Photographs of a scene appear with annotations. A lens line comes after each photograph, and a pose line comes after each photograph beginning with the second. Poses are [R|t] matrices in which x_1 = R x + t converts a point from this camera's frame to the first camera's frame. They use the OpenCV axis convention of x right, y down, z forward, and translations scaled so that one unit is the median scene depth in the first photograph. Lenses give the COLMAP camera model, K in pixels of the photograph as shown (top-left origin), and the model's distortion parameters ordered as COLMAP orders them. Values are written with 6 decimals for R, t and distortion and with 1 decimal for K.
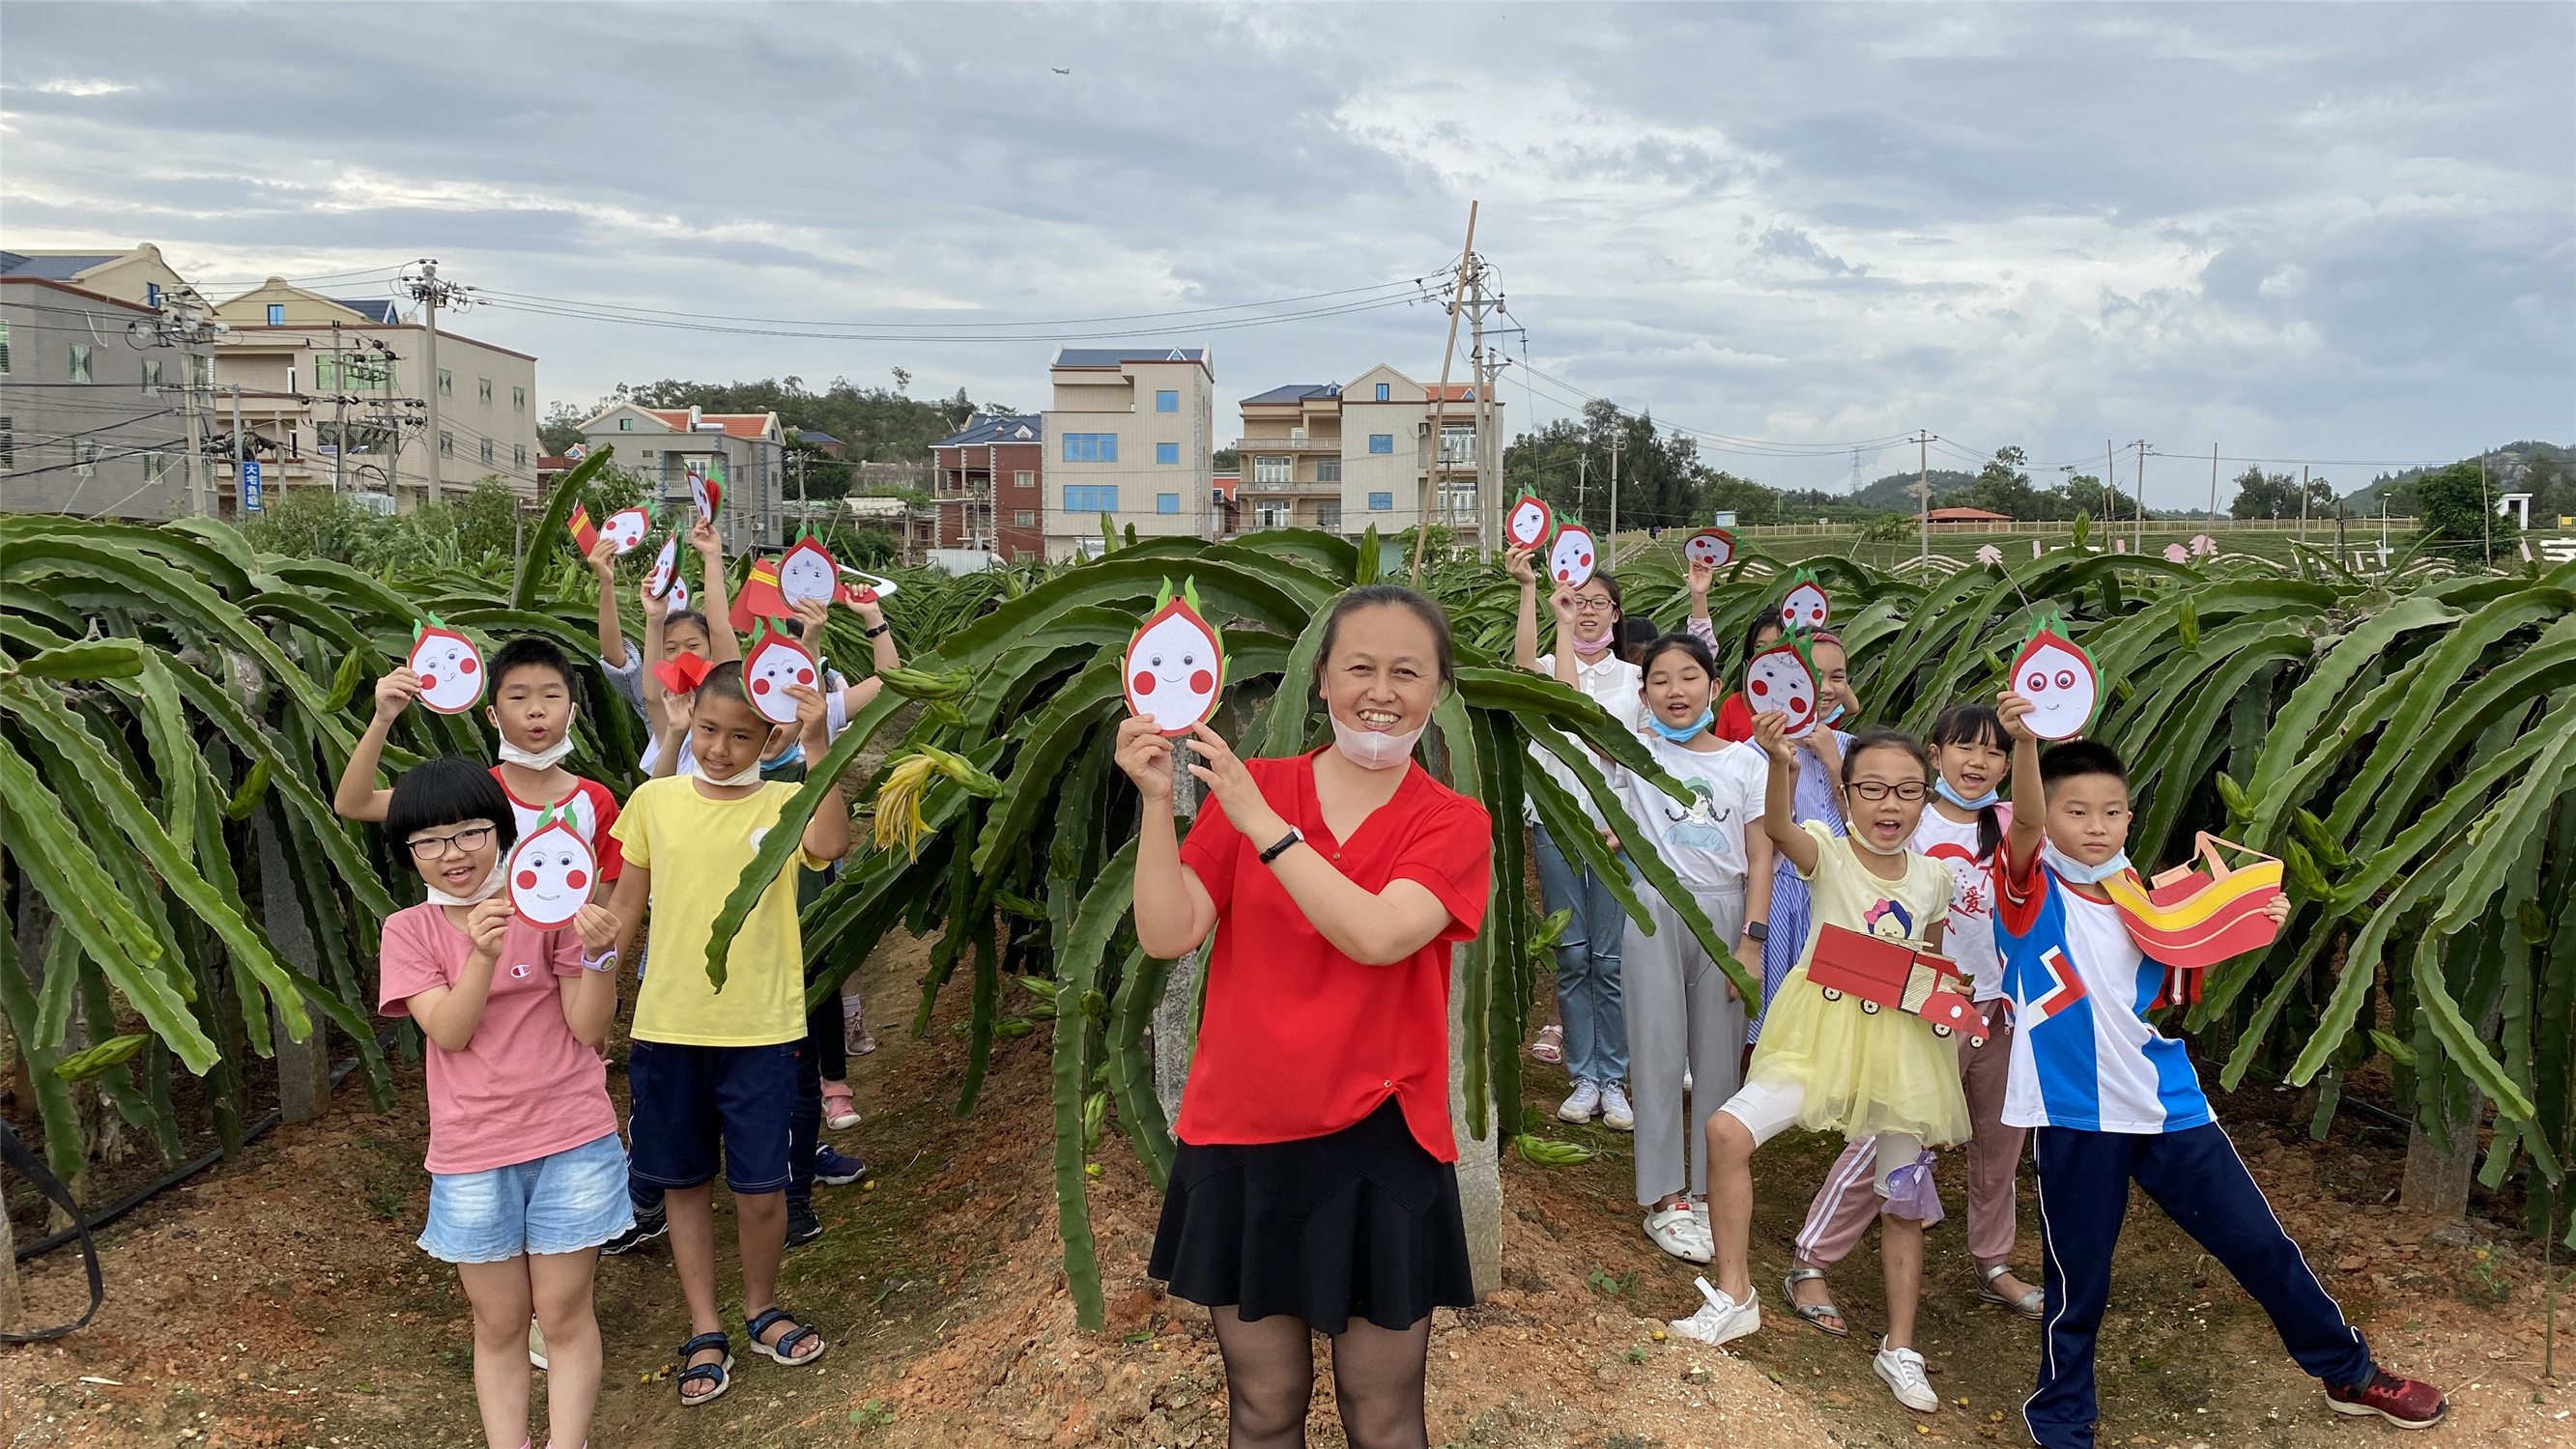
lens RADIAL K [[1957.6, 0, 1288.0], [0, 1957.6, 724.5], [0, 0, 1]] dist [0.007864, -0.002518]
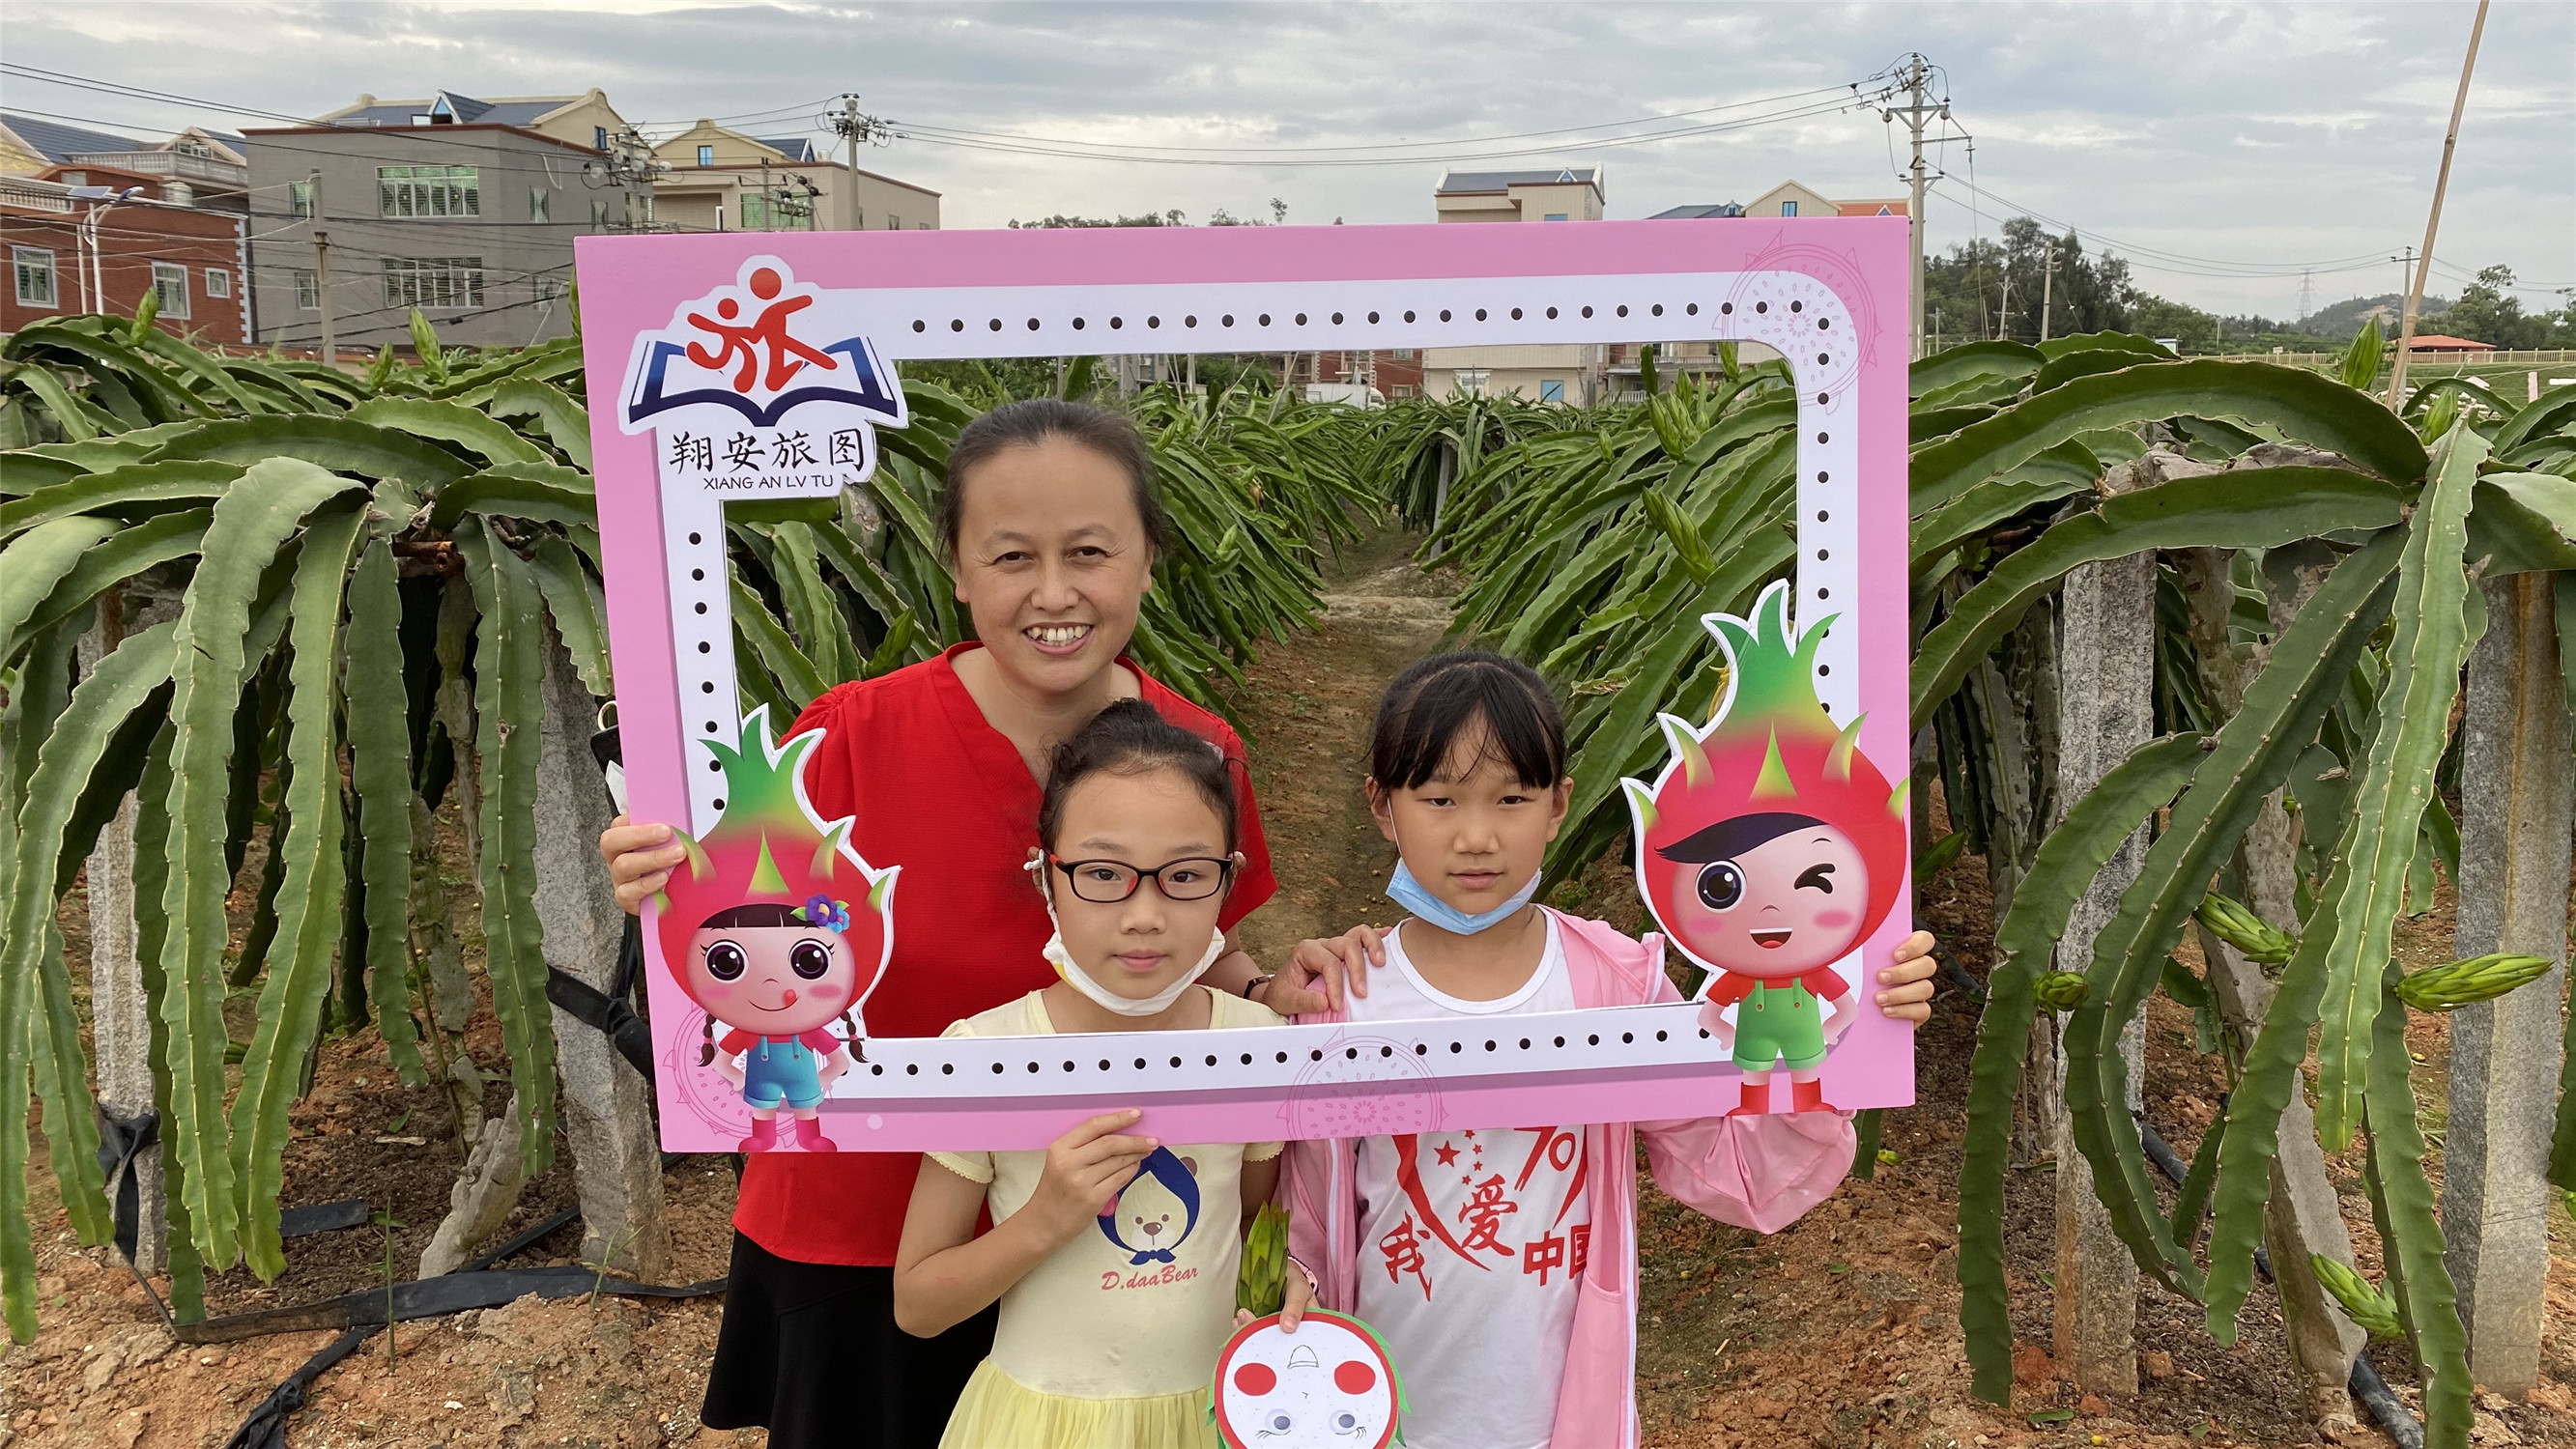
lens RADIAL K [[1959.3, 0, 1287.4], [0, 1959.3, 722.9], [0, 0, 1]] dist [0.005374, -0.006344]
pose [[0.982414, 0.031920, -0.183967, -0.128780], [-0.016611, 0.996313, 0.084165, -0.005620], [0.185976, -0.079629, 0.979322, 0.127128]]
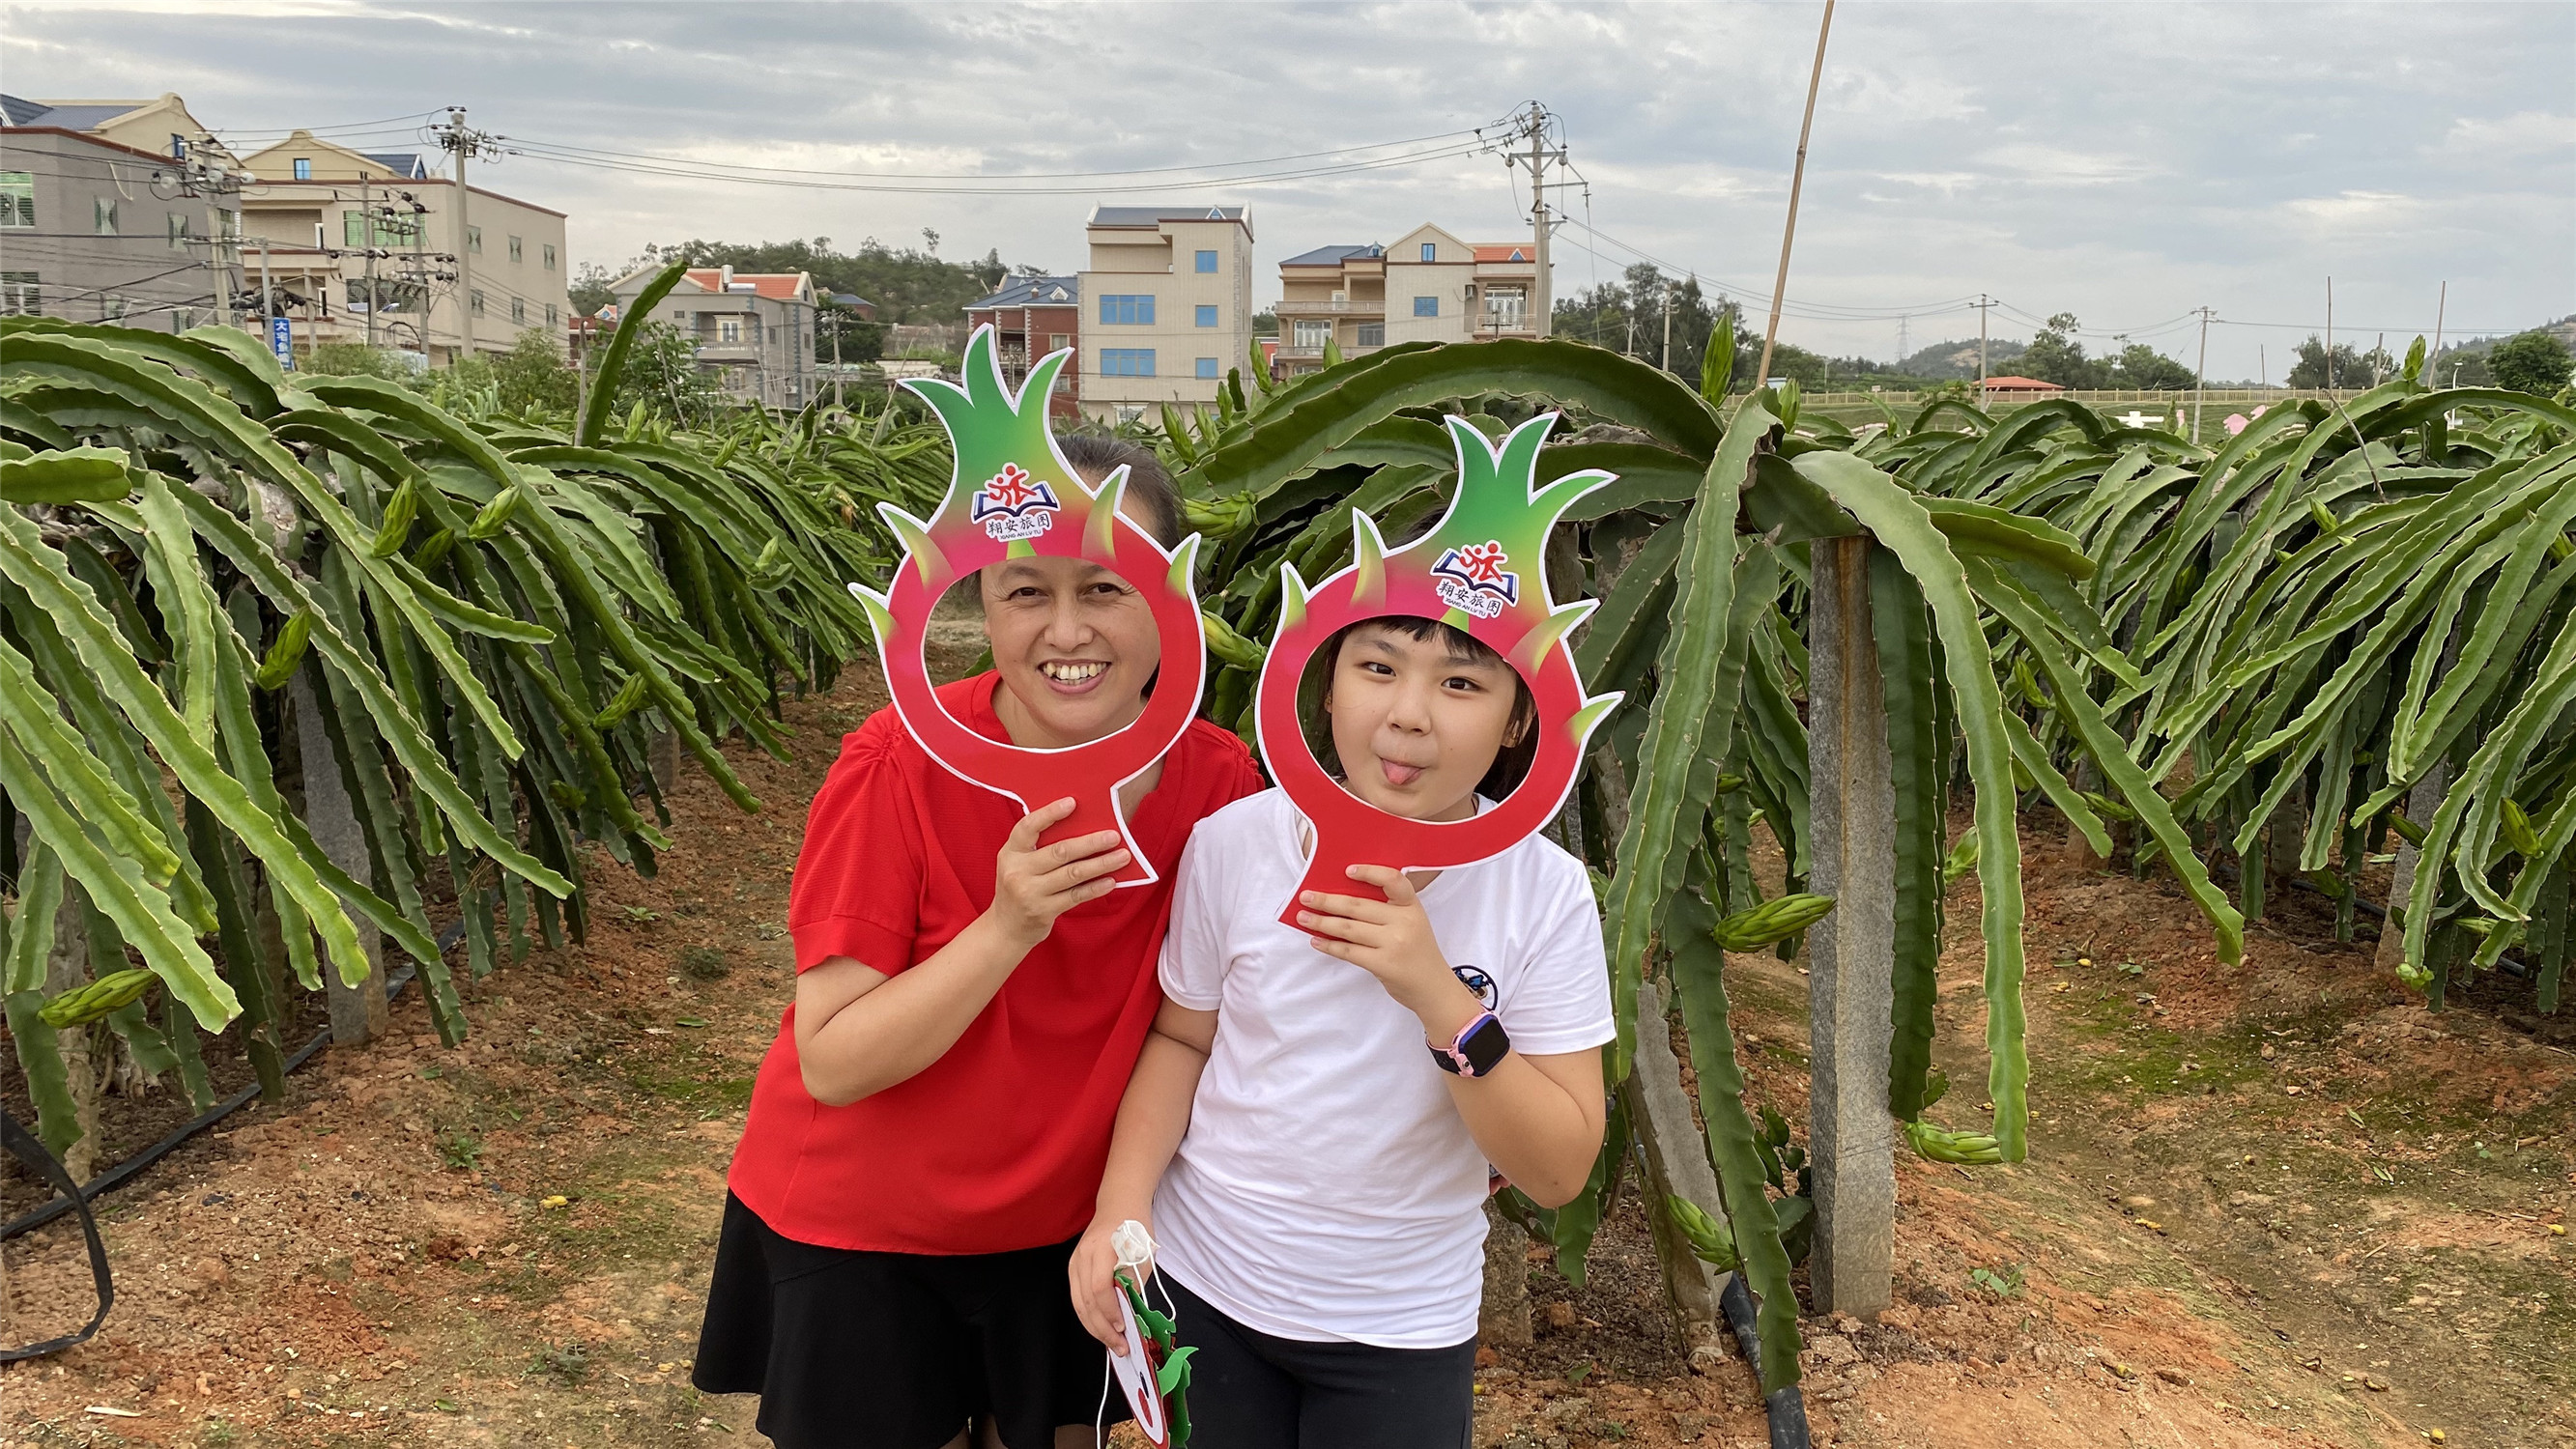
lens RADIAL K [[1961.8, 0, 1289.9], [0, 1961.8, 717.5], [0, 0, 1]] dist [0.001966, 0.002578]
pose [[0.999860, 0.007418, -0.014973, -0.070075], [-0.006462, 0.997997, 0.062926, 0.004535], [0.015410, -0.062821, 0.997906, 0.134904]]
